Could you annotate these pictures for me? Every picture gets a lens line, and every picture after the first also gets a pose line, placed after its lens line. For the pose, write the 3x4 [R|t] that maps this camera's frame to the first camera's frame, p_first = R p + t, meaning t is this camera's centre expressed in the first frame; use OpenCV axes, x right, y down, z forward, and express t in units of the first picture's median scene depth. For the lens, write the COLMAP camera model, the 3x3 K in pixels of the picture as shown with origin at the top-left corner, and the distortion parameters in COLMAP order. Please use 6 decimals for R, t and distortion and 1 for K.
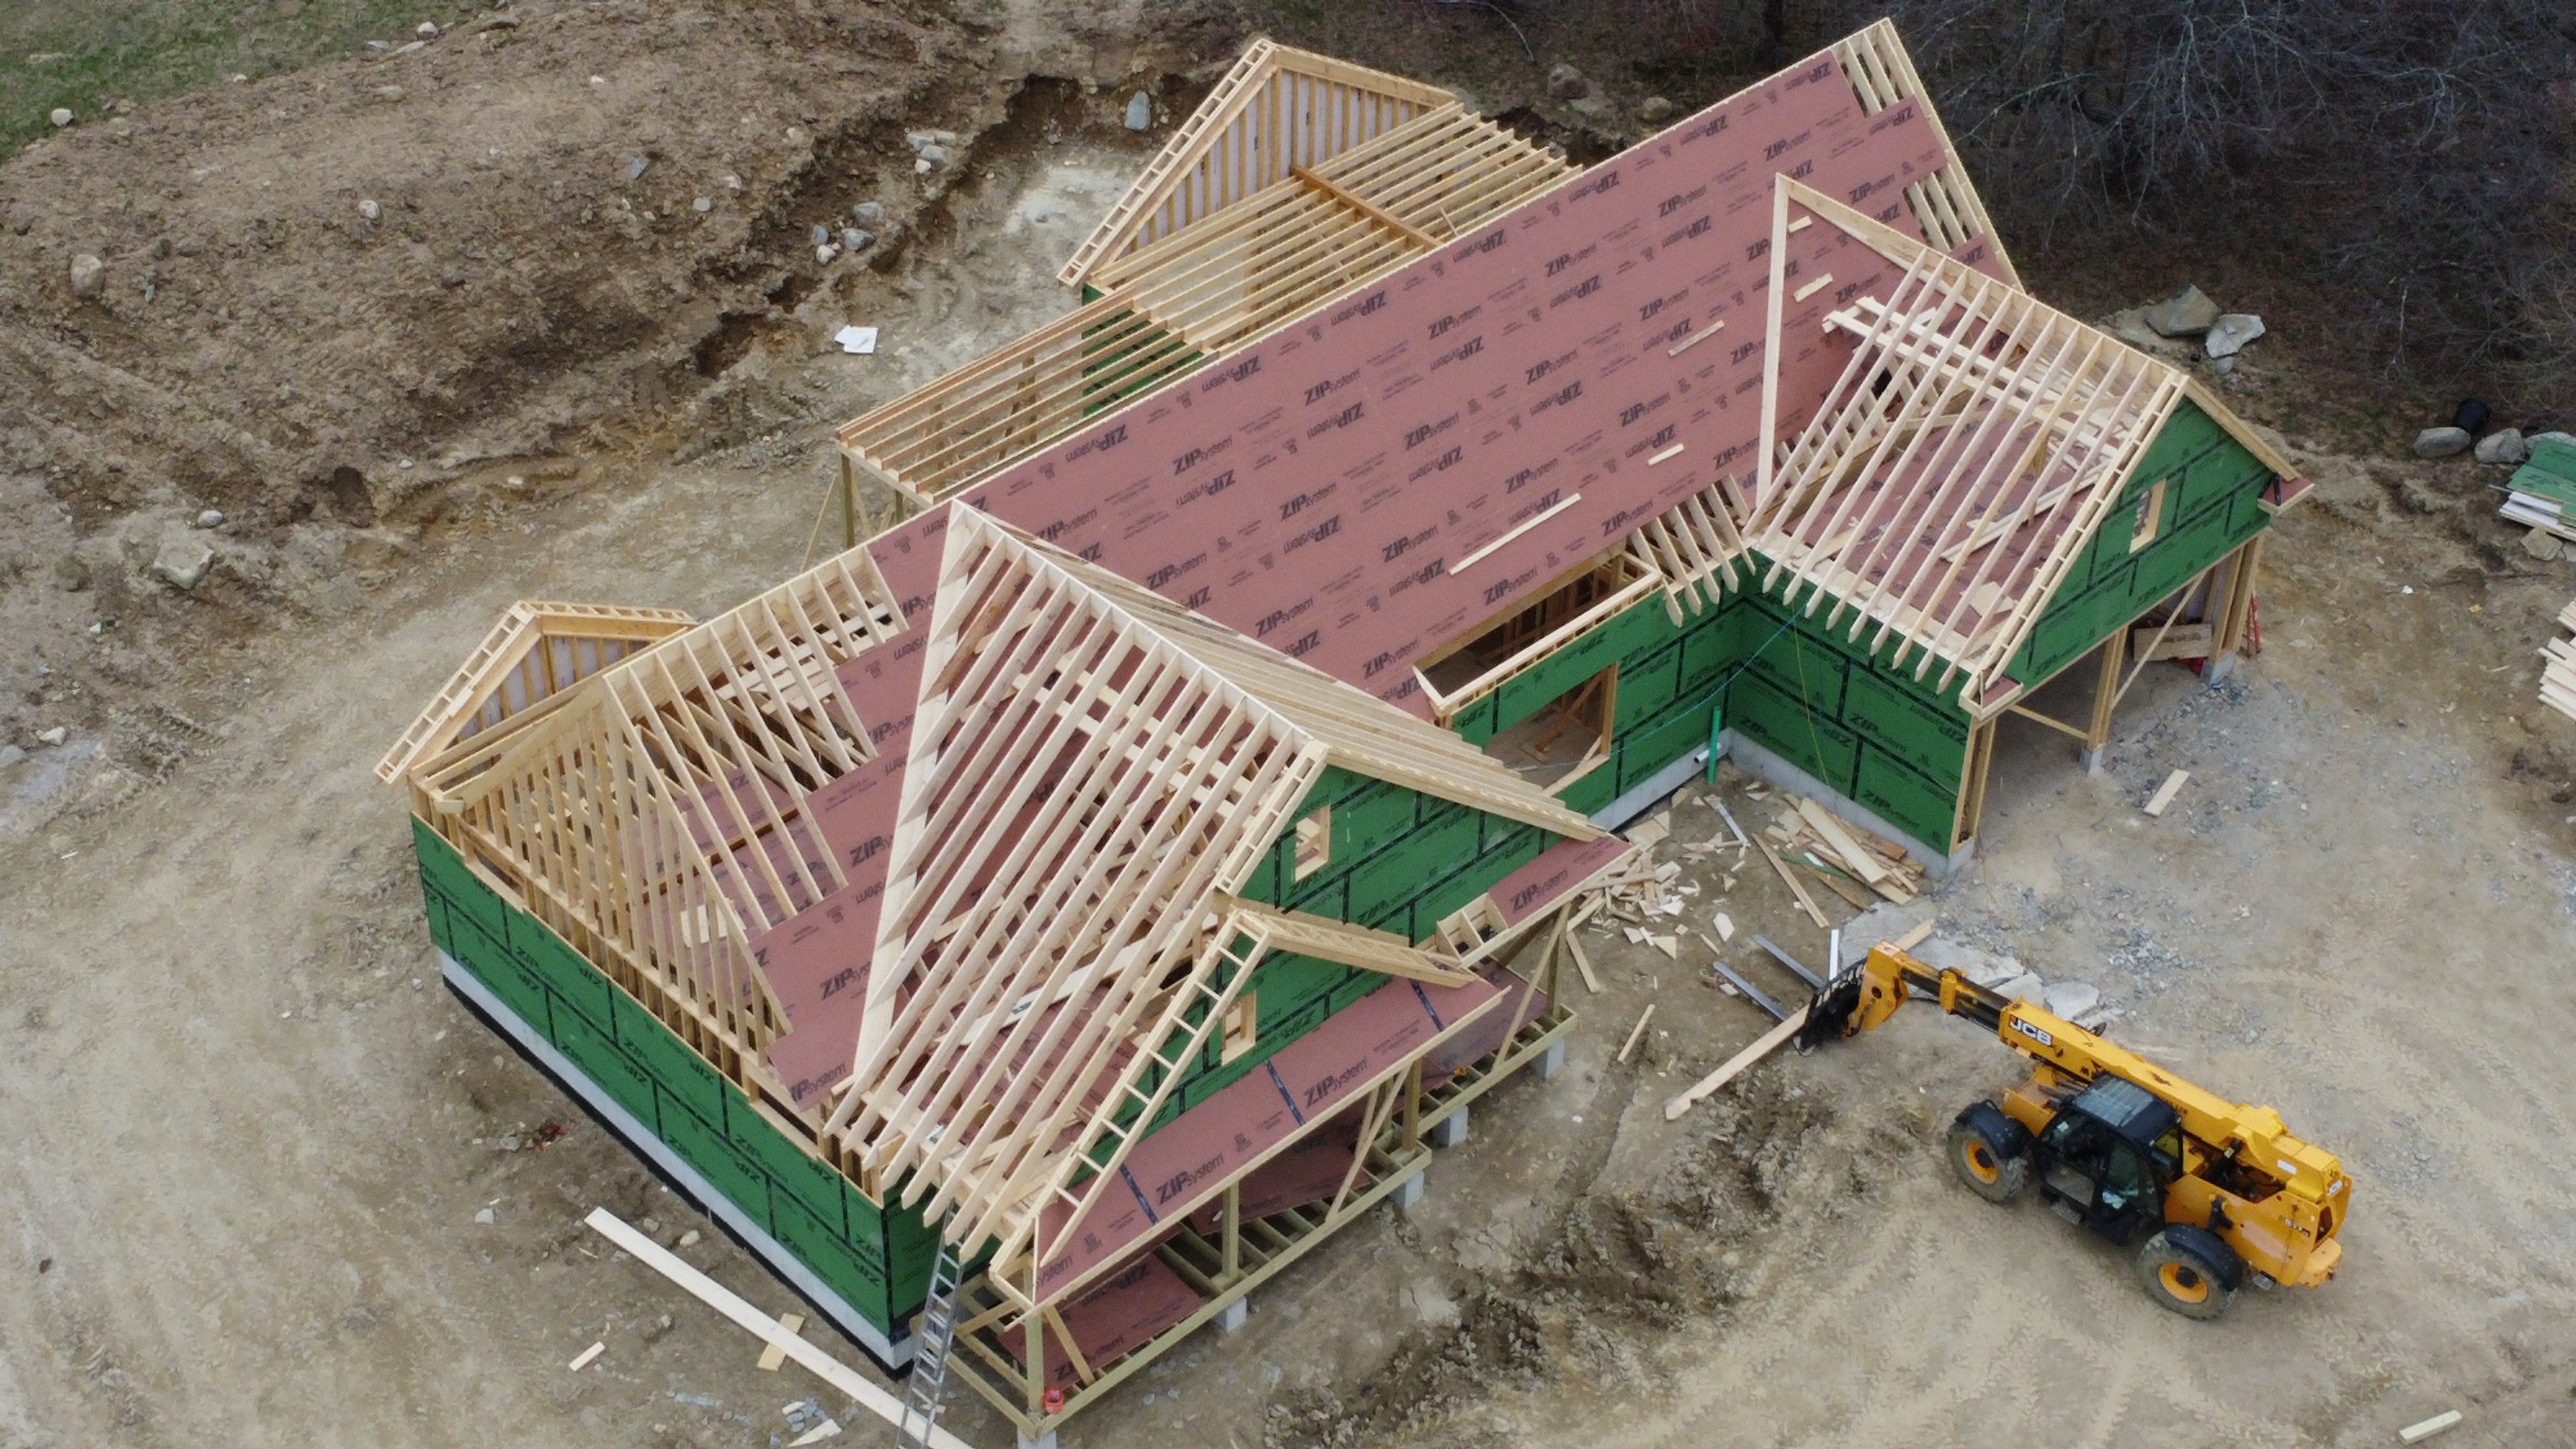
lens RADIAL K [[3741.8, 0, 1288.0], [0, 3741.8, 724.5], [0, 0, 1]] dist [-0.043811, 0.135238]
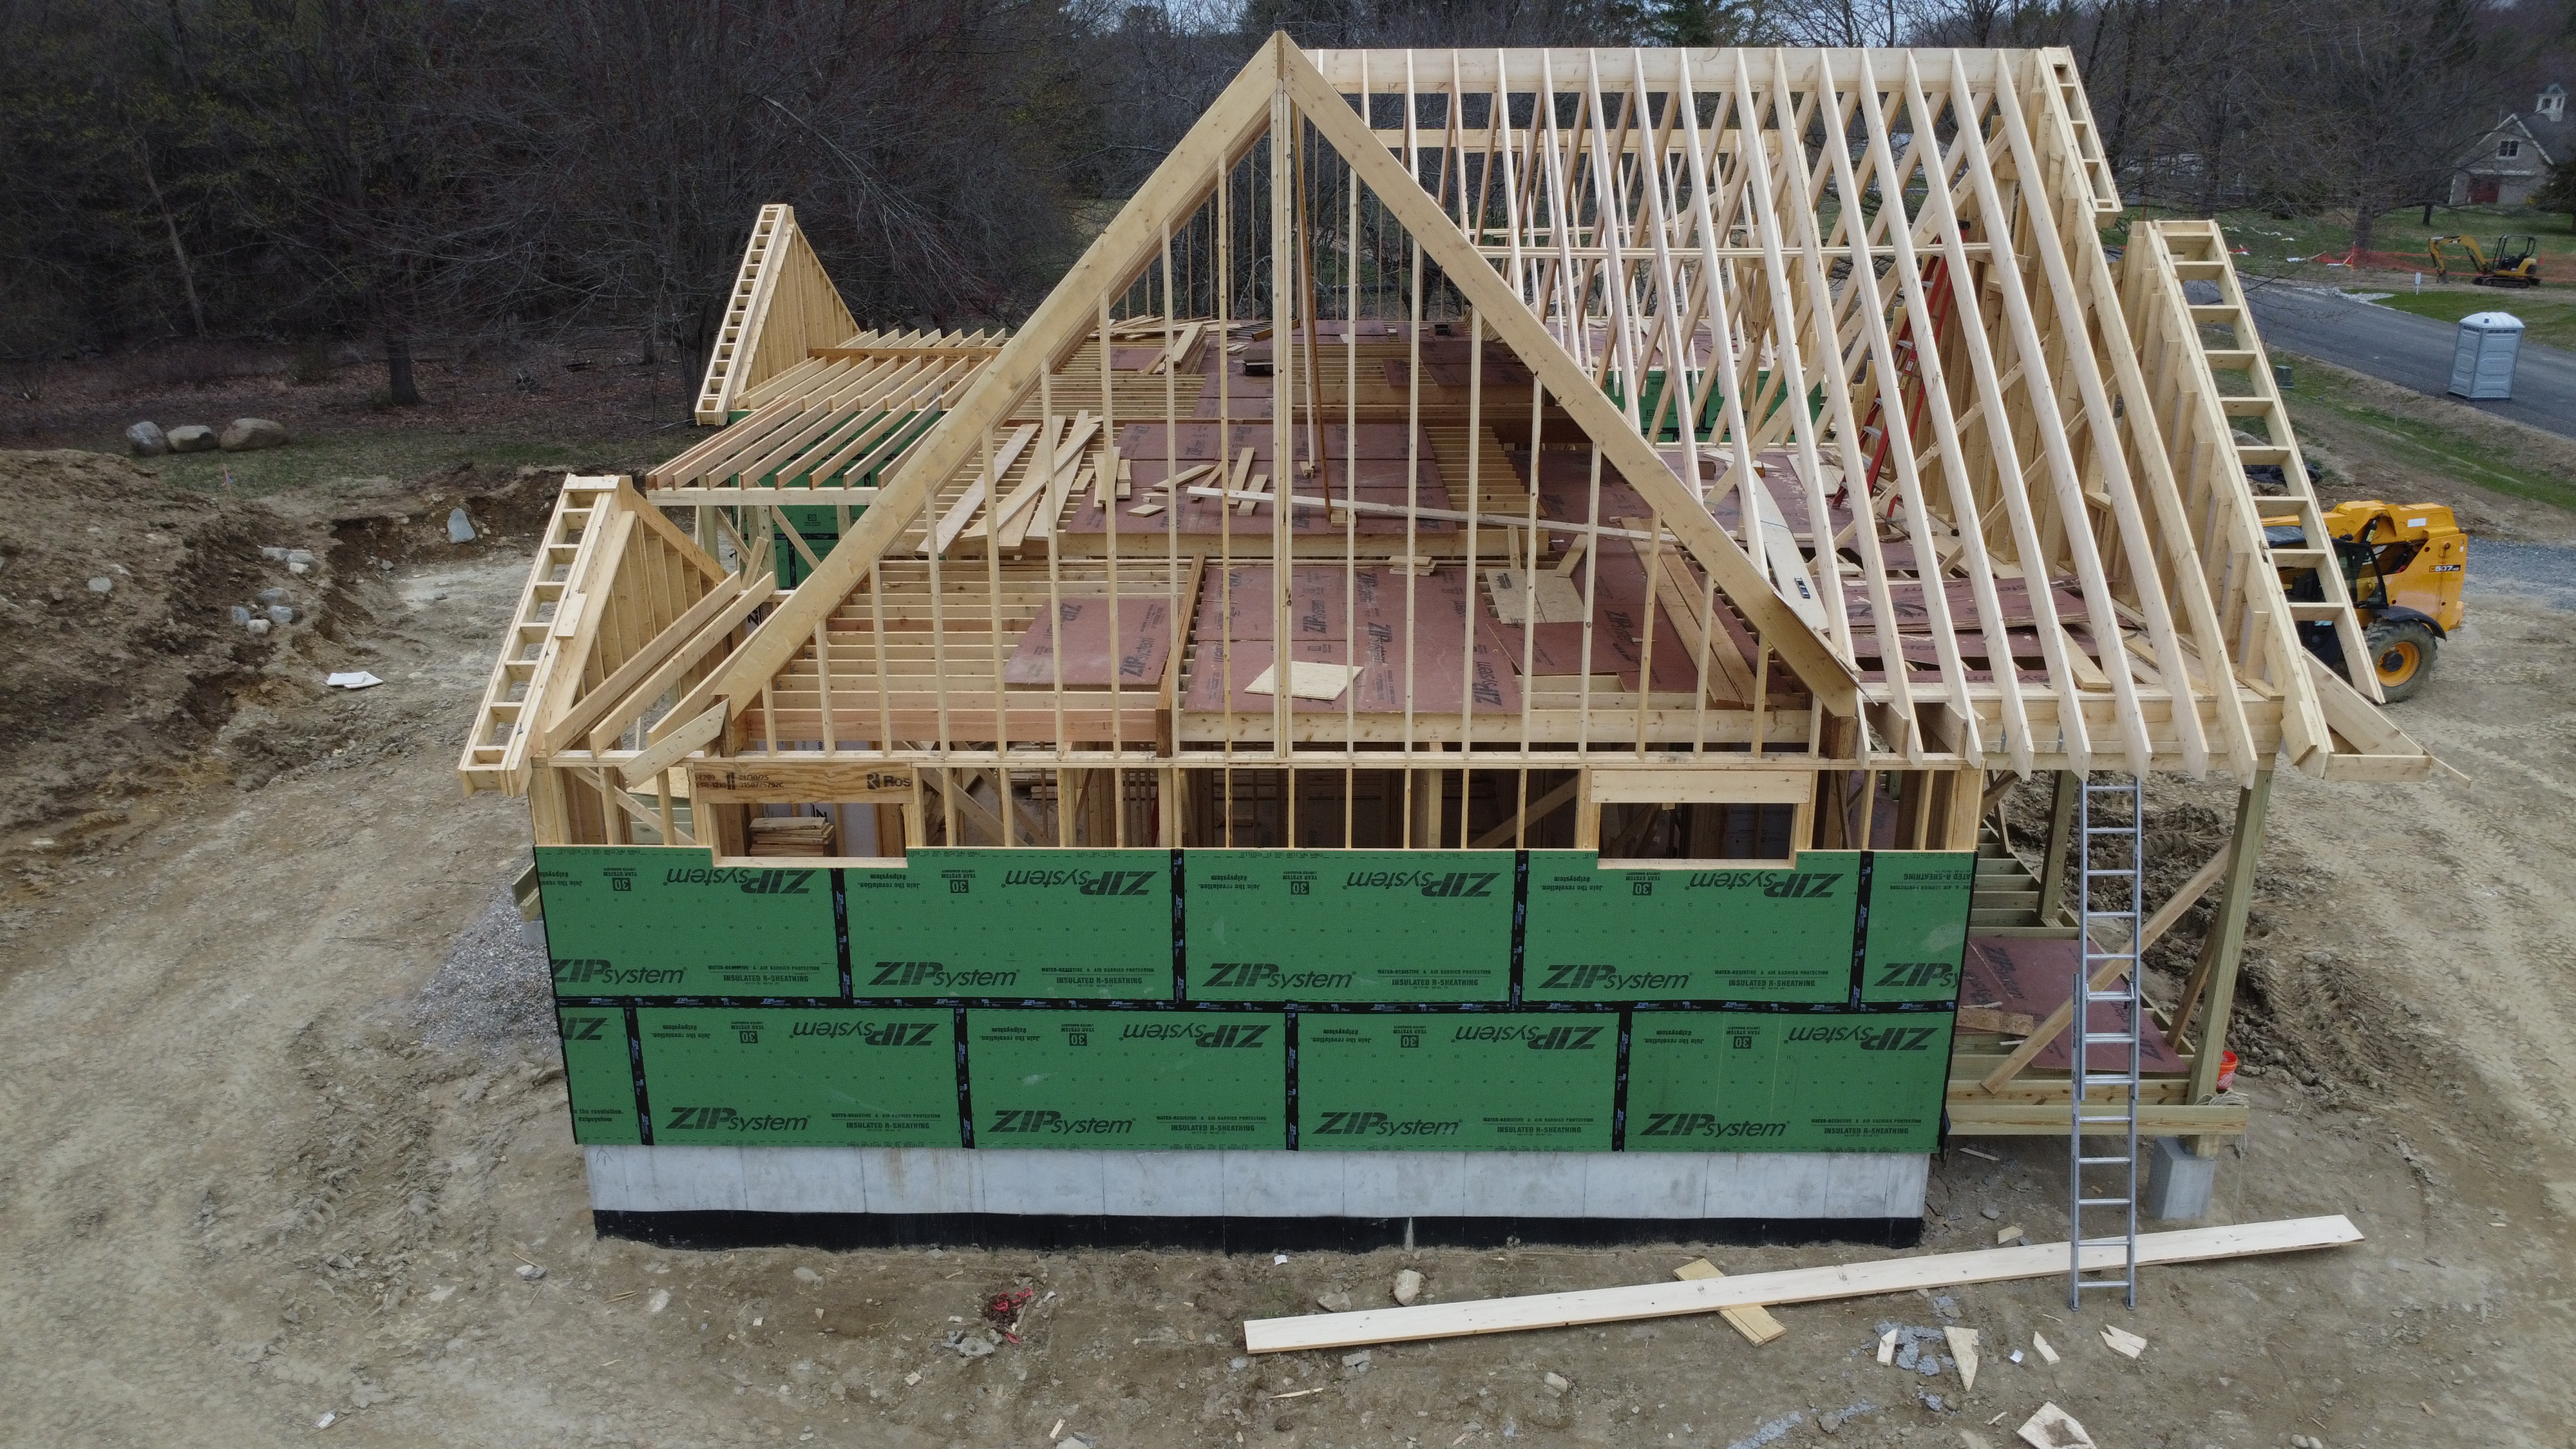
lens RADIAL K [[1864.6, 0, 1285.5], [0, 1864.6, 726.1], [0, 0, 1]] dist [-0.014737, -0.034304]
pose [[0.703449, -0.245944, 0.666837, -0.276713], [0.458701, 0.873769, -0.161620, 0.082226], [-0.542912, 0.419571, 0.727466, 0.628548]]
